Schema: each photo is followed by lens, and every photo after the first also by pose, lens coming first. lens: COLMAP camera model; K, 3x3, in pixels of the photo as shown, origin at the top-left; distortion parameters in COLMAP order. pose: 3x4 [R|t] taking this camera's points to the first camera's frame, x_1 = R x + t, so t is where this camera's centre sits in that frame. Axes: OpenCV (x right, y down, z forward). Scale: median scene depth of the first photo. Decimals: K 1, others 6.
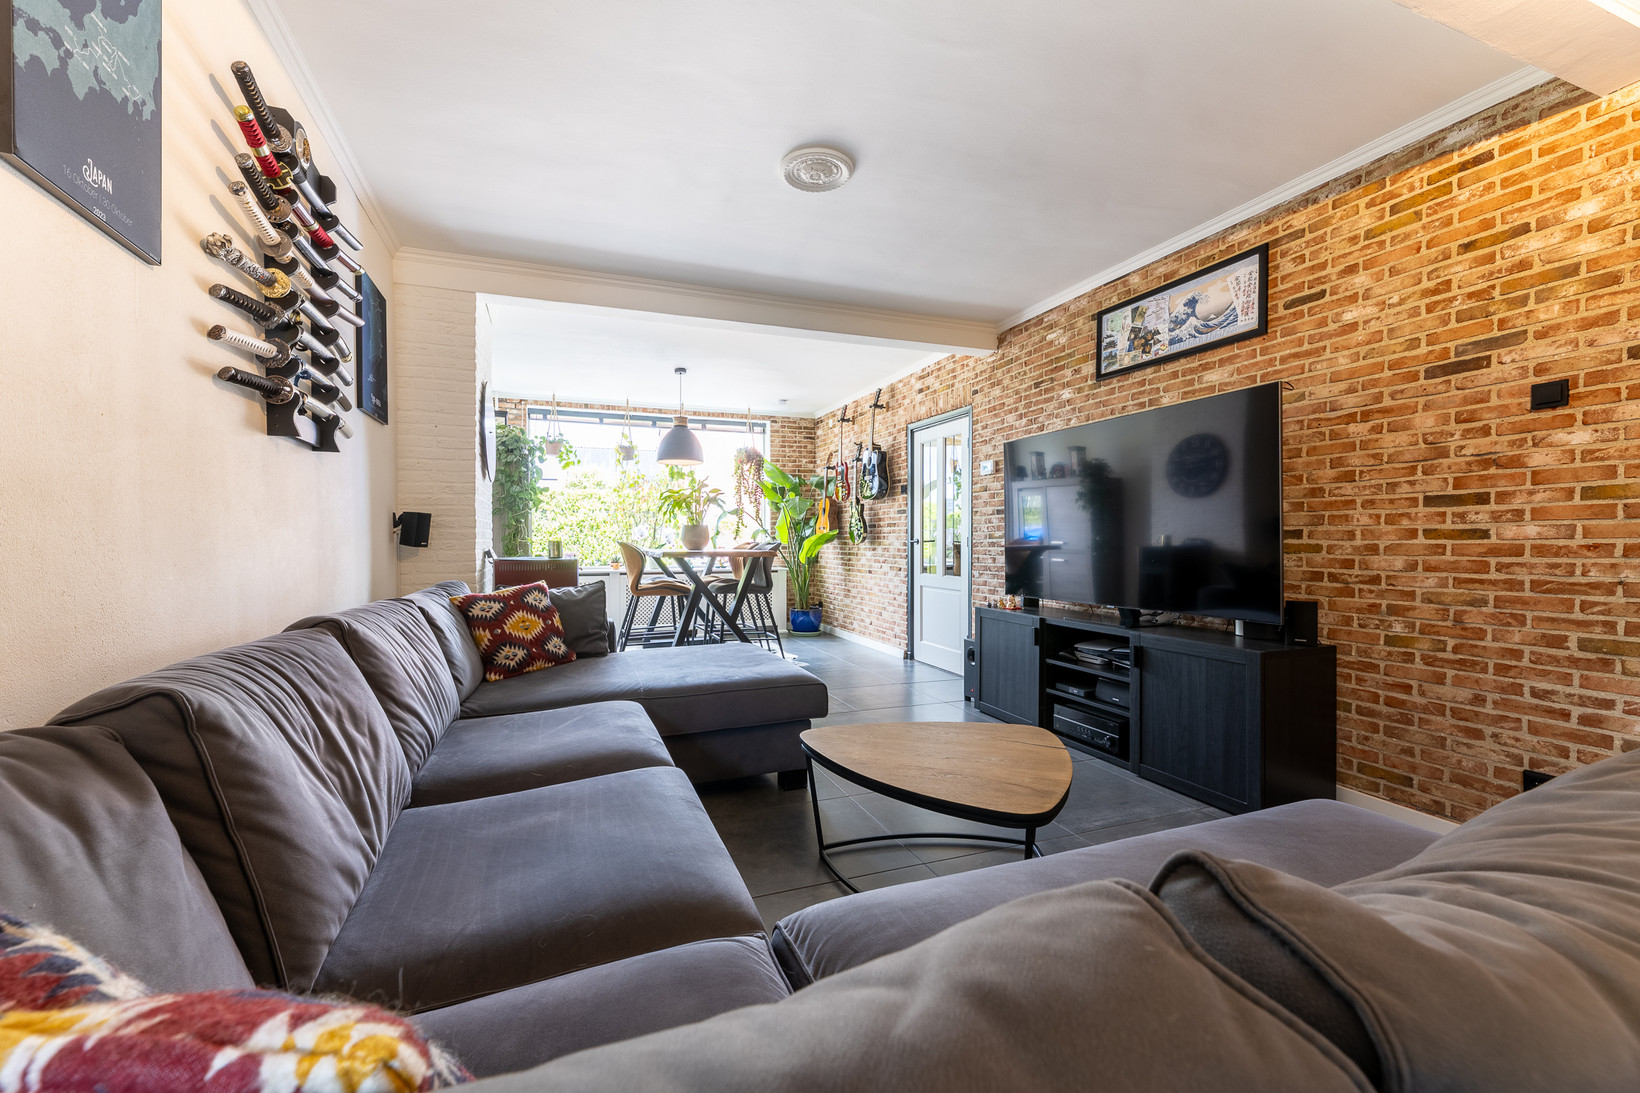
lens RADIAL K [[668.7, 0, 868.4], [0, 668.7, 545.8], [0, 0, 1]] dist [0.001301, -0.000903]
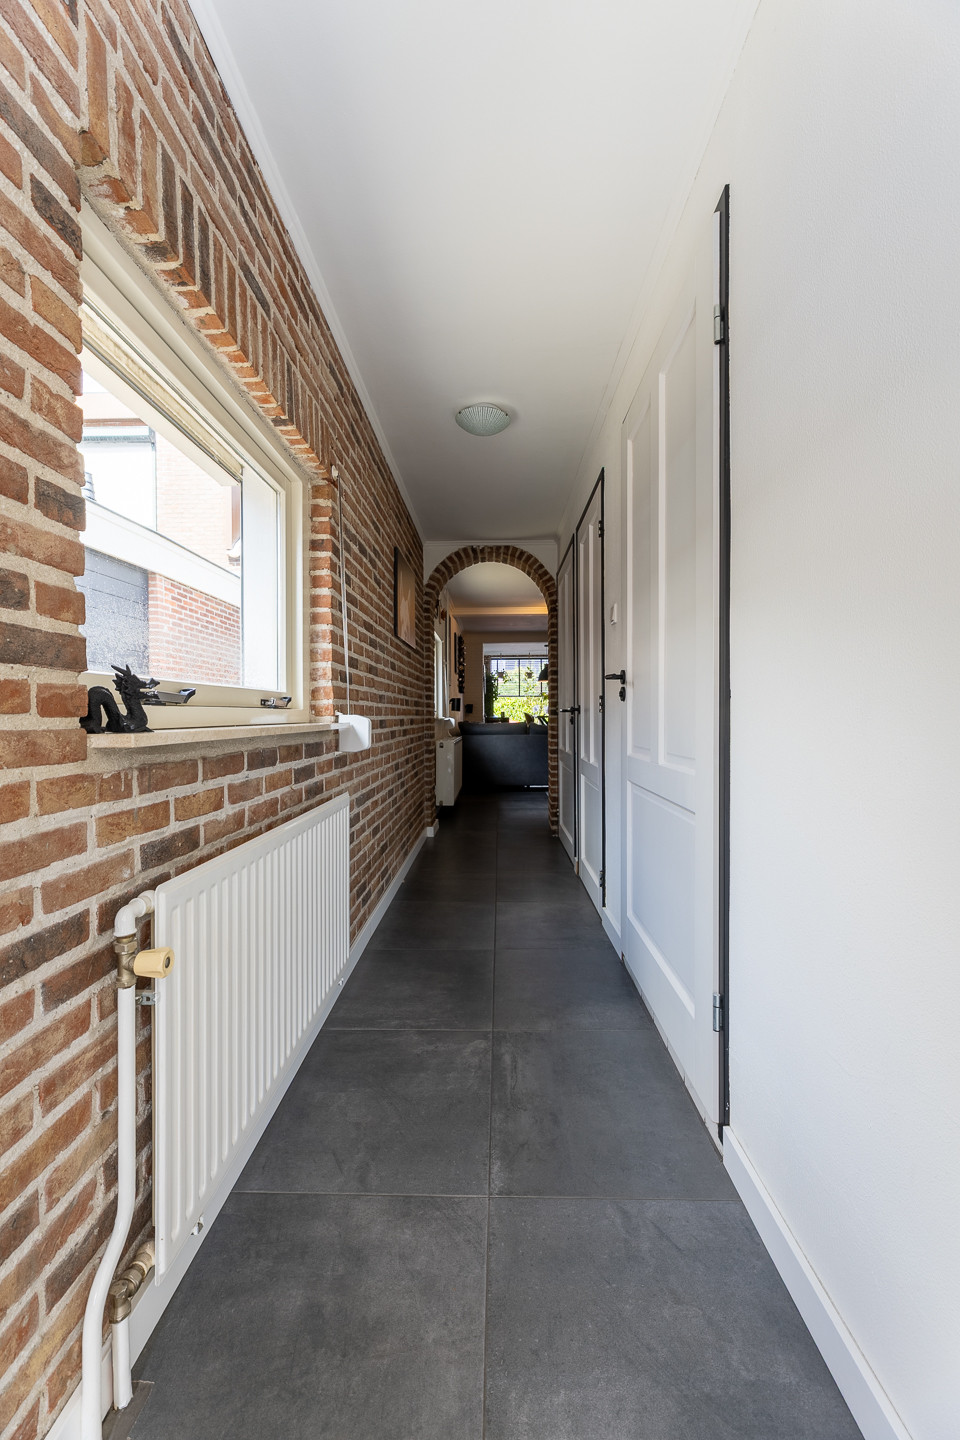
lens RADIAL K [[587.1, 0, 480.1], [0, 587.1, 719.0], [0, 0, 1]] dist [0.001301, -0.000903]
pose [[0.893415, -0.006999, -0.449178, 1.148900], [0.006168, 0.999975, -0.003313, 0.060133], [0.449190, 0.000190, 0.893436, -2.570297]]
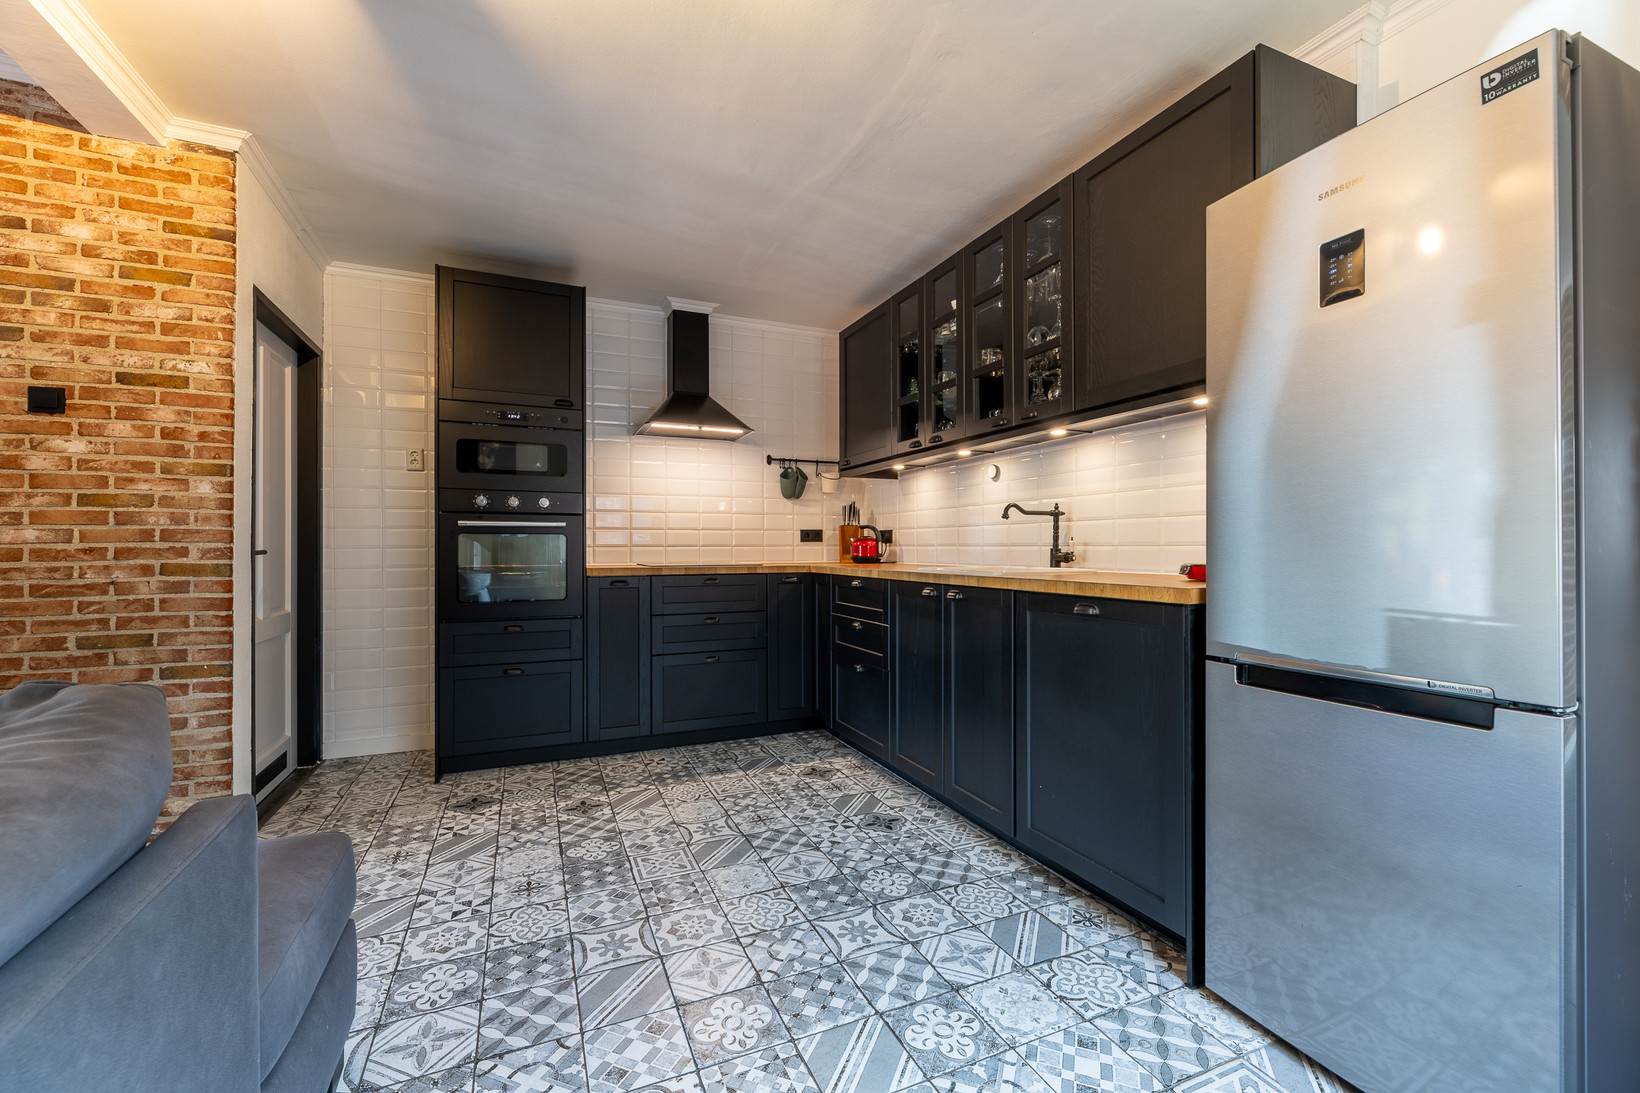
lens RADIAL K [[668.7, 0, 789.4], [0, 668.7, 547.8], [0, 0, 1]] dist [0.001301, -0.000903]
pose [[0.041045, -0.002803, 0.999153, 0.041533], [0.009442, 0.999953, 0.002417, 0.003568], [-0.999113, 0.009334, 0.041069, -0.112140]]
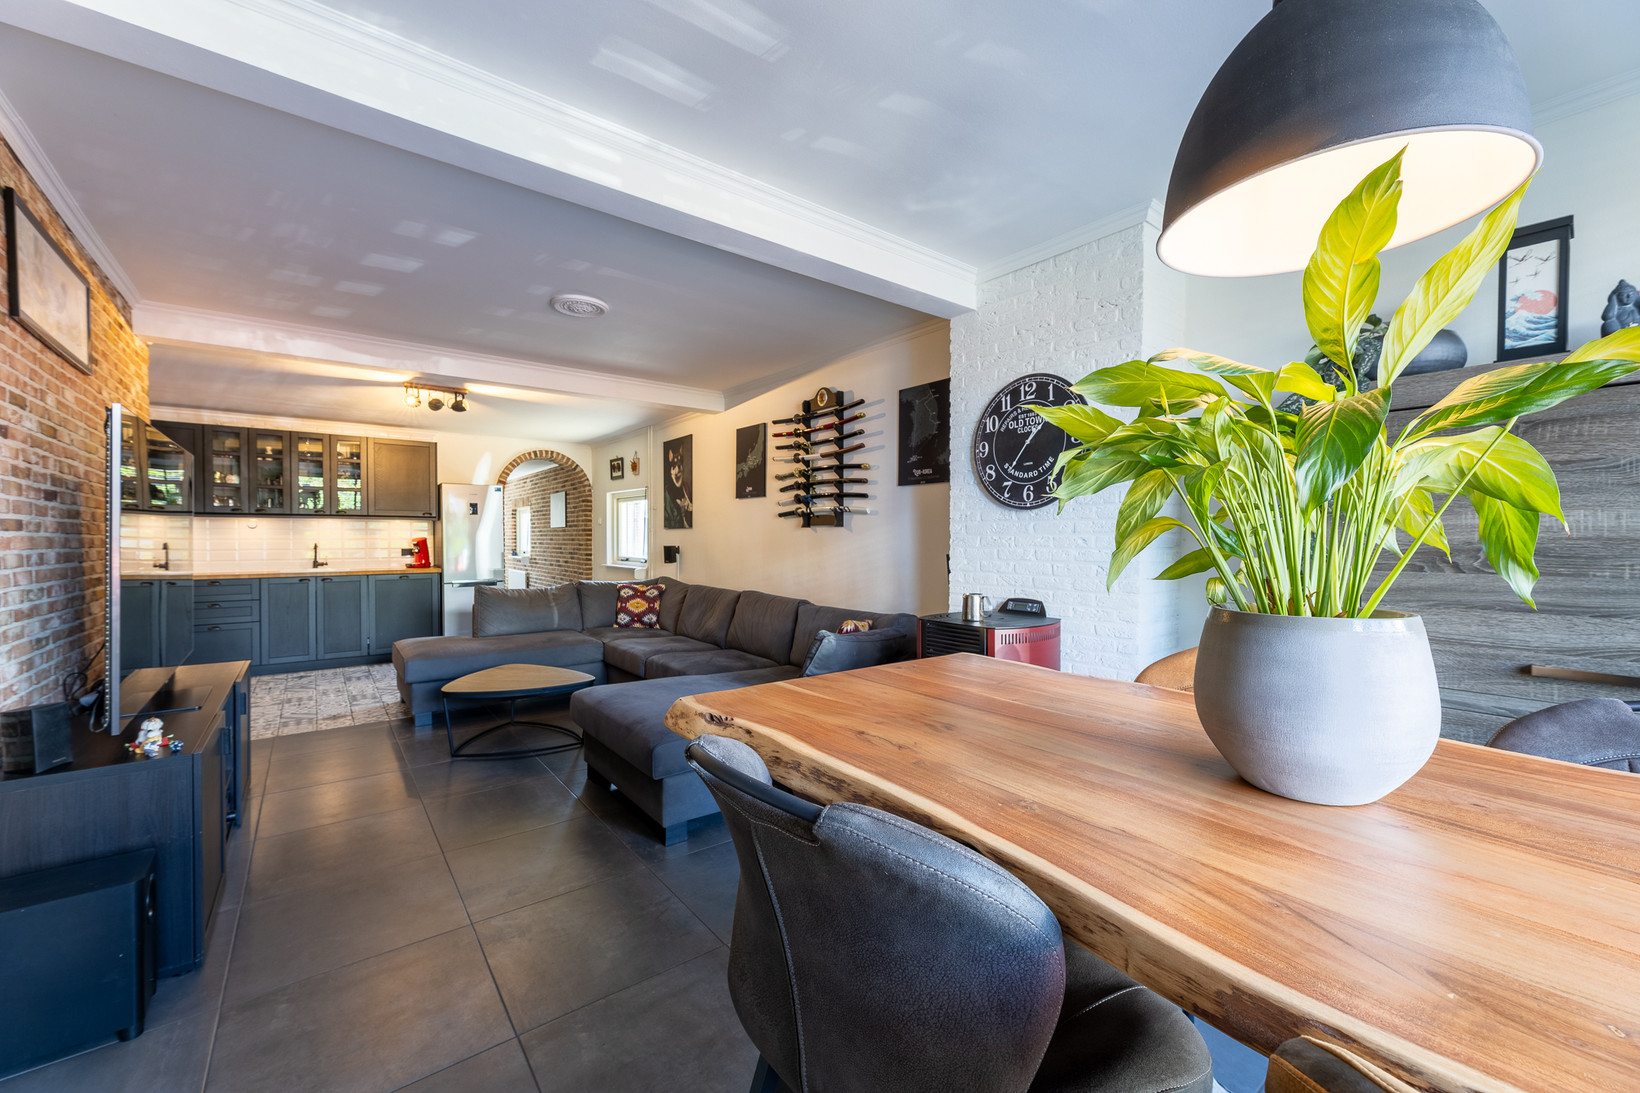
lens RADIAL K [[668.7, 0, 837.4], [0, 668.7, 536.0], [0, 0, 1]] dist [0.001301, -0.000903]
pose [[-0.968429, -0.004153, -0.249255, -0.178159], [-0.004907, 0.999985, 0.002405, -0.089958], [0.249241, 0.003552, -0.968435, 2.241558]]
